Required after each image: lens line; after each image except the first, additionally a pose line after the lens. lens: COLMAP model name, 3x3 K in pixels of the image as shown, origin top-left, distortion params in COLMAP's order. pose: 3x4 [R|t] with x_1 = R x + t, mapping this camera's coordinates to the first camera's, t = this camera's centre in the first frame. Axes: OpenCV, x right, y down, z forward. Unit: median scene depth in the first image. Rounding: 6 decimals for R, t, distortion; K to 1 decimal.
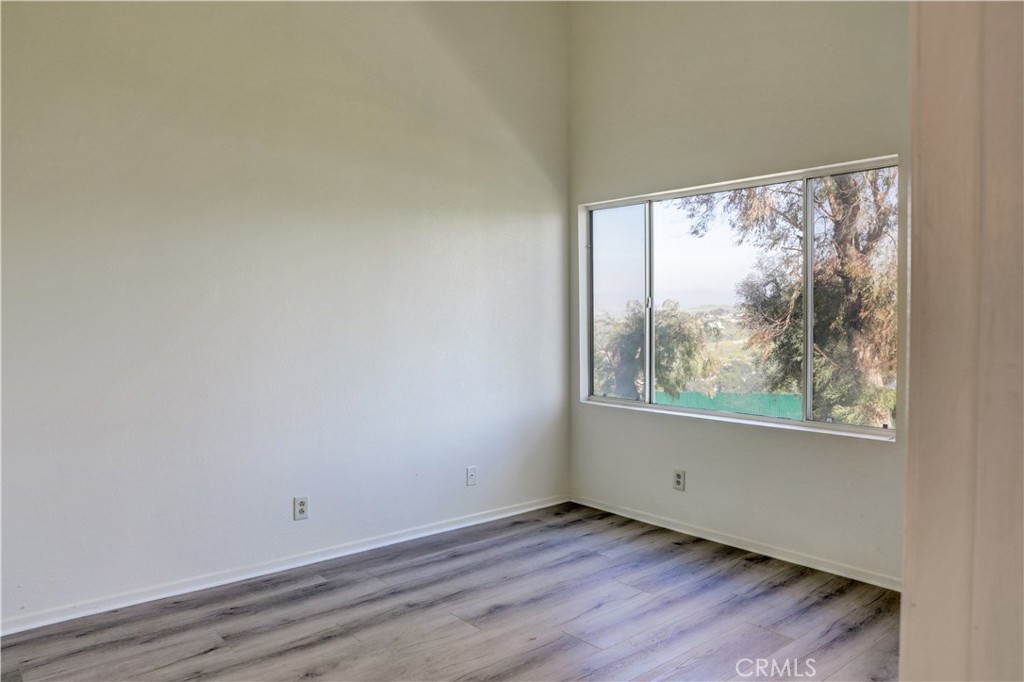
lens RADIAL K [[723.6, 0, 518.1], [0, 723.6, 340.5], [0, 0, 1]] dist [-0.073165, 0.064772]
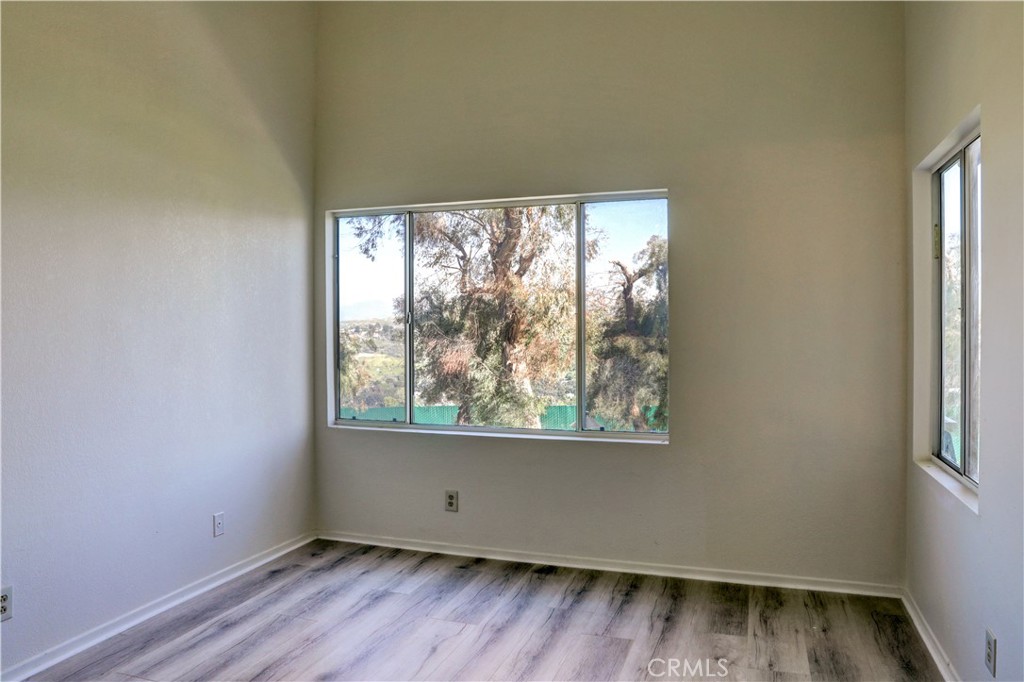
lens RADIAL K [[723.6, 0, 513.3], [0, 723.6, 331.4], [0, 0, 1]] dist [-0.073165, 0.064772]
pose [[0.855966, -0.000725, 0.517031, -0.213143], [0.018527, 0.999400, -0.029271, -0.004750], [-0.516700, 0.034634, 0.855466, 0.121688]]
